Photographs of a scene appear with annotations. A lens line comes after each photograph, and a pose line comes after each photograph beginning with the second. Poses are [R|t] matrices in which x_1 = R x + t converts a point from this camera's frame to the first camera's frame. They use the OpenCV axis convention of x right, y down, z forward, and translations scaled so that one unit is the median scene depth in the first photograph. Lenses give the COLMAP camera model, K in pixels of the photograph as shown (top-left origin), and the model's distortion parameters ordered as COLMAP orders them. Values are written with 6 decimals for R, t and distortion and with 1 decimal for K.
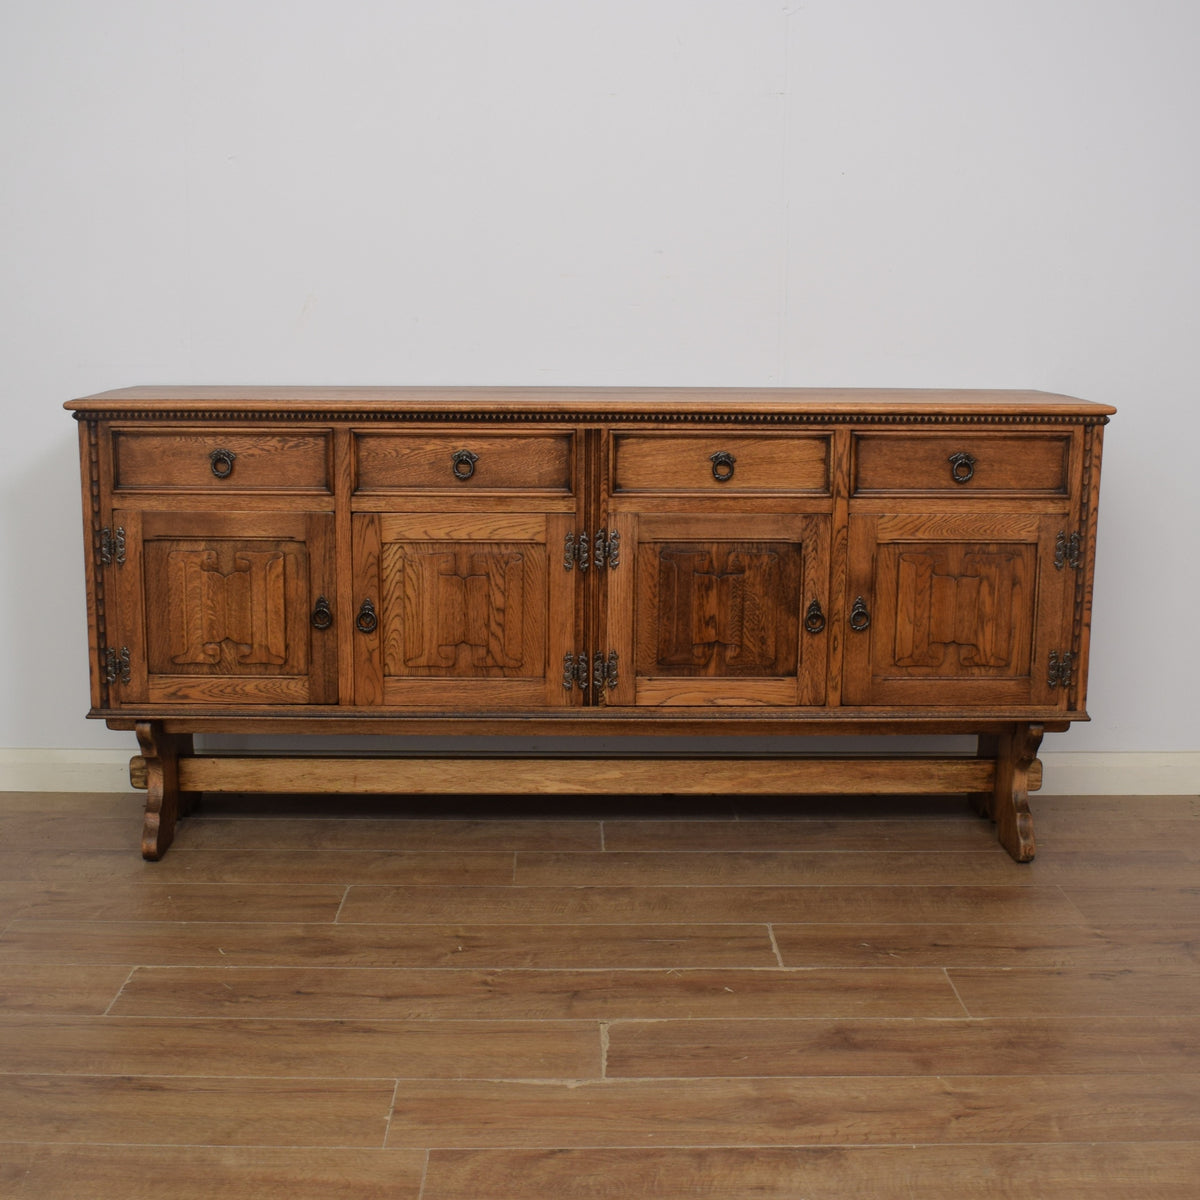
lens RADIAL K [[1661.8, 0, 609.1], [0, 1661.8, 627.2], [0, 0, 1]] dist [-0.089620, 0.000000]
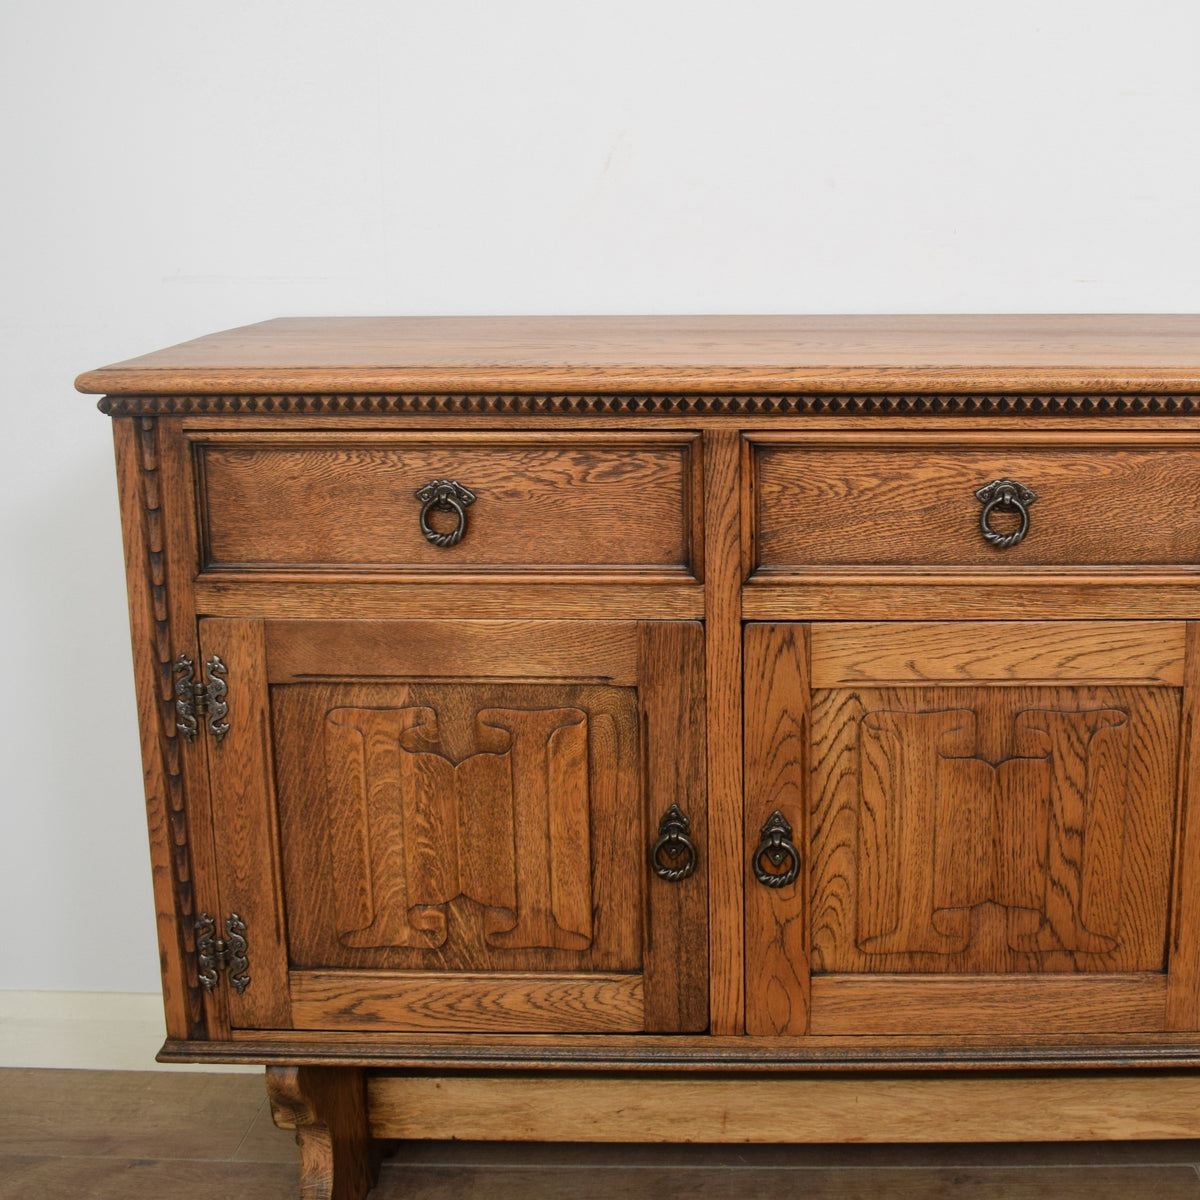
lens RADIAL K [[1714.4, 0, 813.4], [0, 1714.4, 528.3], [0, 0, 1]] dist [-0.086732, 0.000000]
pose [[0.999755, -0.004744, -0.021622, -0.126250], [0.005102, 0.999850, 0.016544, -0.100599], [0.021540, -0.016651, 0.999629, 0.547320]]
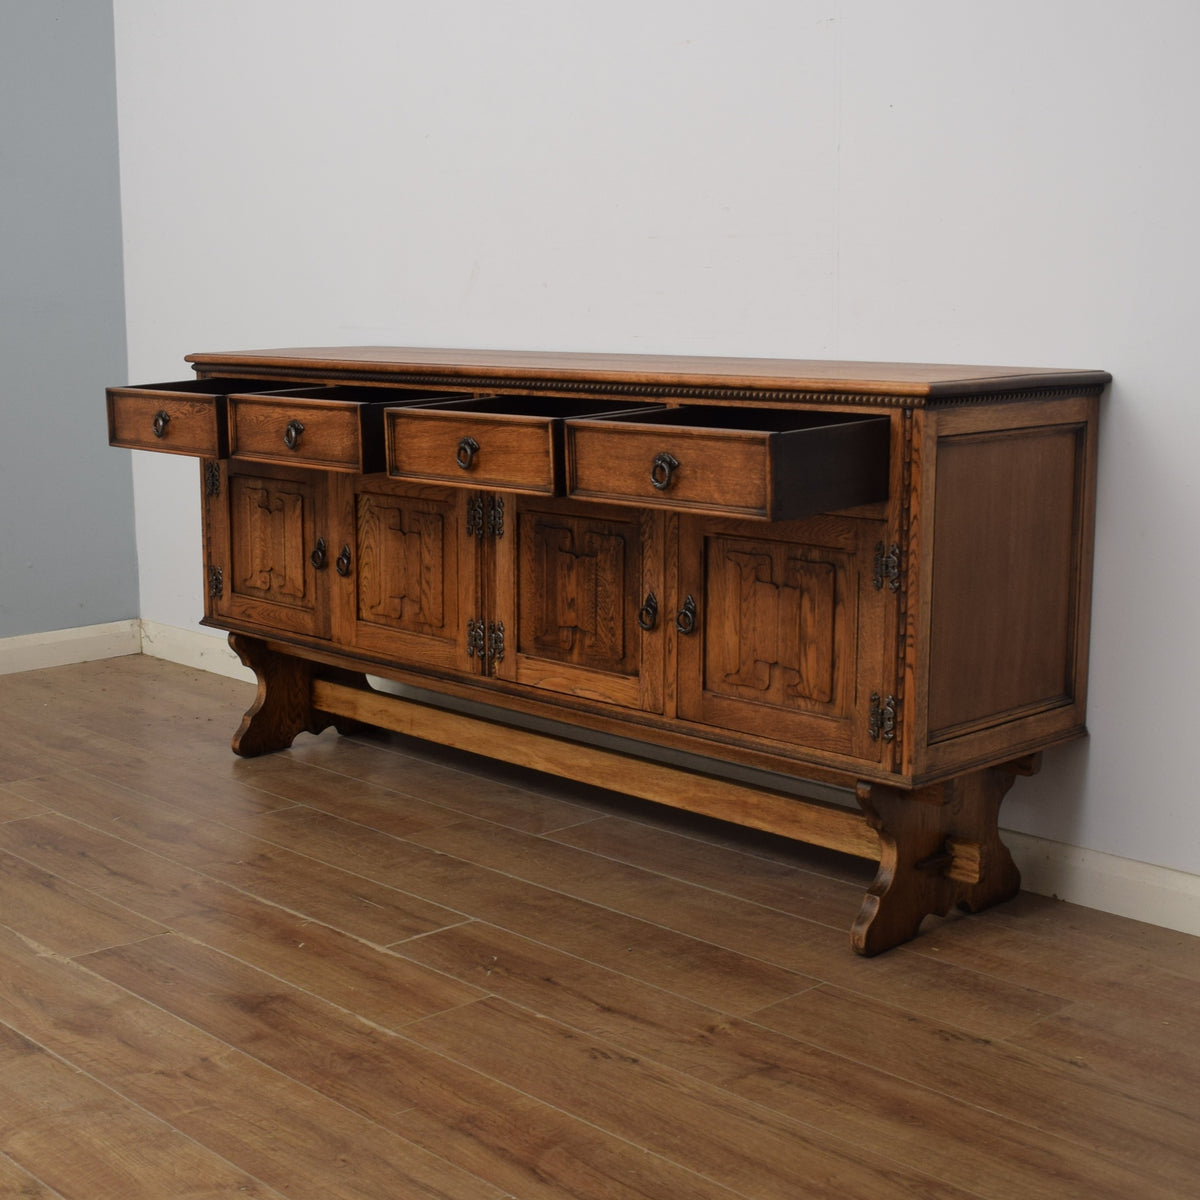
lens RADIAL K [[1855.0, 0, 519.7], [0, 1855.0, 624.6], [0, 0, 1]] dist [-0.096926, 0.000000]
pose [[0.660214, 0.124281, -0.740723, 0.826083], [-0.132595, 0.990011, 0.047923, -0.038664], [0.739280, 0.066577, 0.670099, 0.284212]]
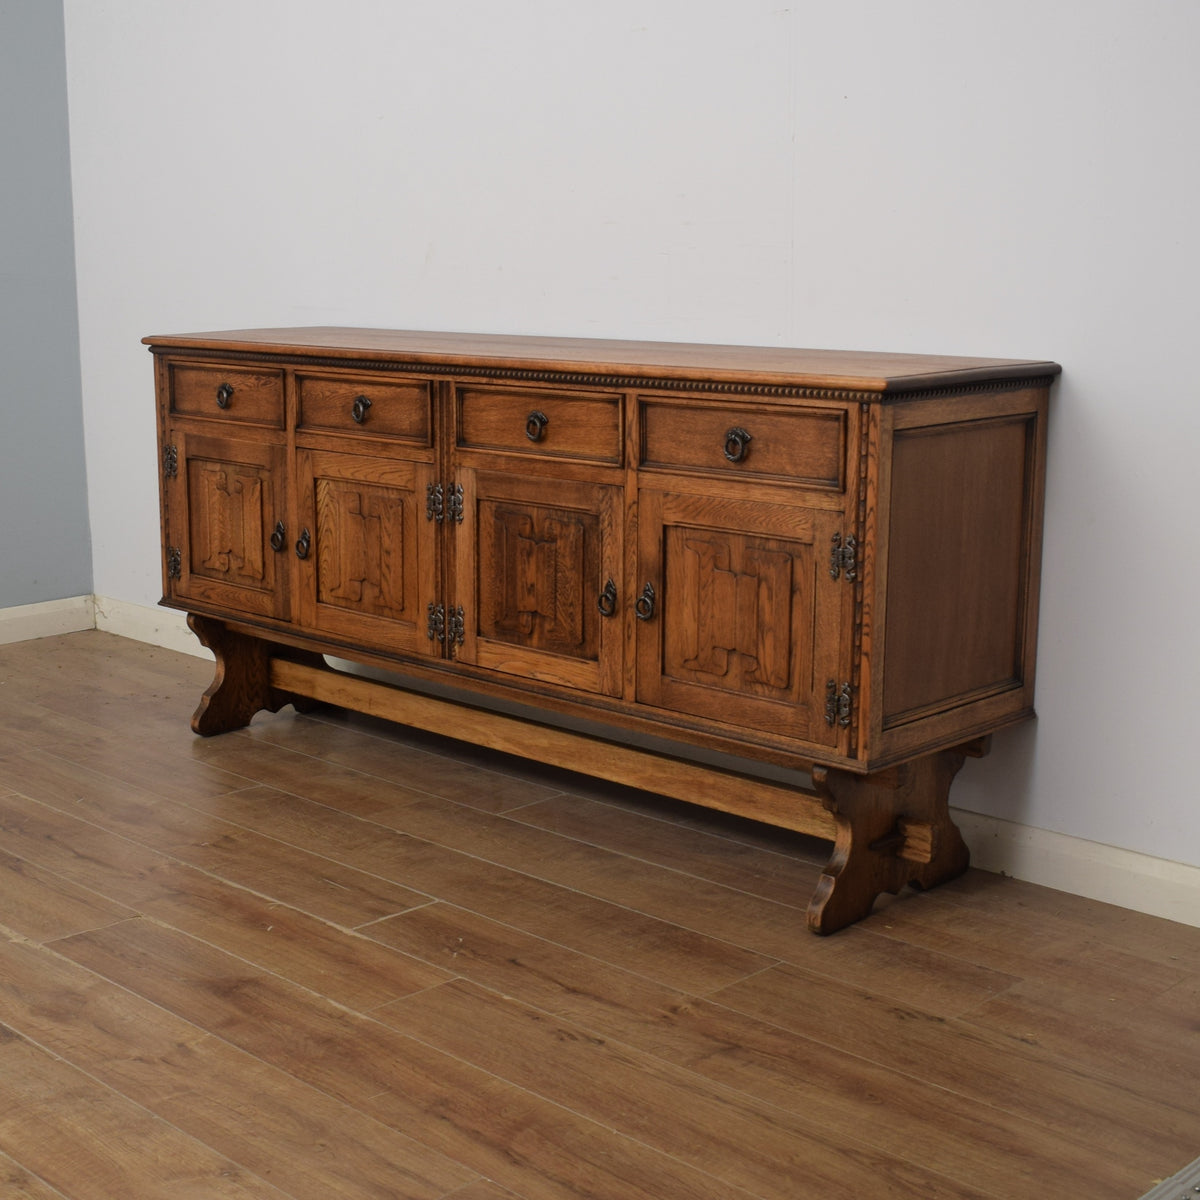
lens RADIAL K [[1855.0, 0, 512.2], [0, 1855.0, 635.7], [0, 0, 1]] dist [-0.096926, 0.000000]
pose [[0.682401, 0.143489, -0.716757, 0.827437], [-0.130391, 0.988713, 0.073791, -0.054798], [0.719255, 0.043103, 0.693408, 0.261890]]
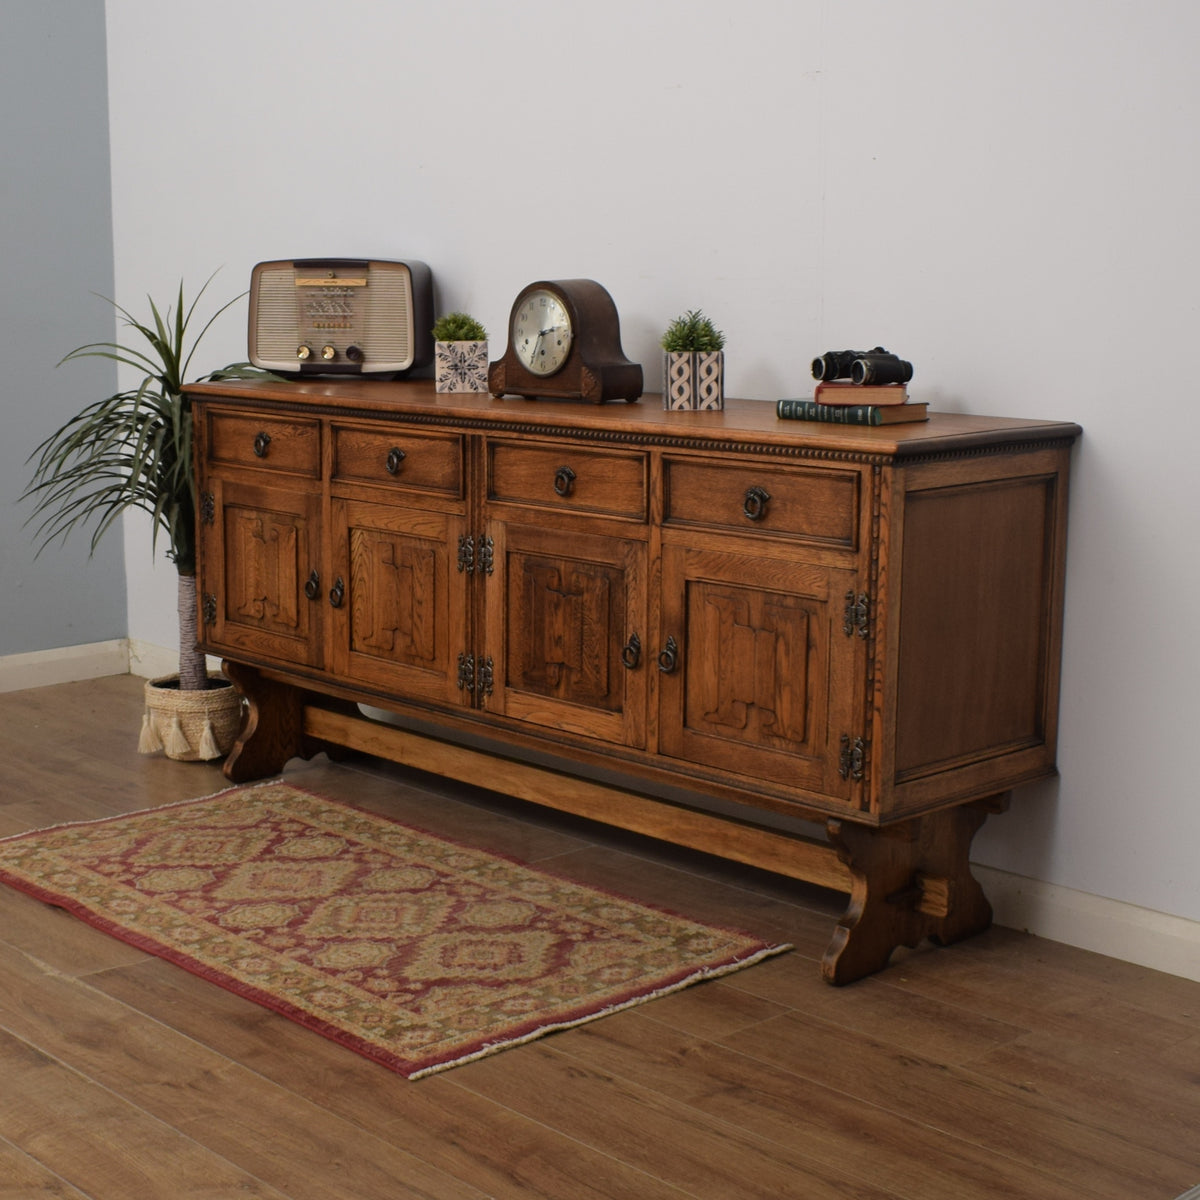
lens RADIAL K [[2037.8, 0, 457.4], [0, 2037.8, 632.8], [0, 0, 1]] dist [-0.101352, 0.000000]
pose [[0.636385, 0.133271, -0.759771, 0.932499], [-0.139925, 0.988566, 0.056203, -0.067371], [0.758574, 0.070544, 0.647757, 0.192476]]
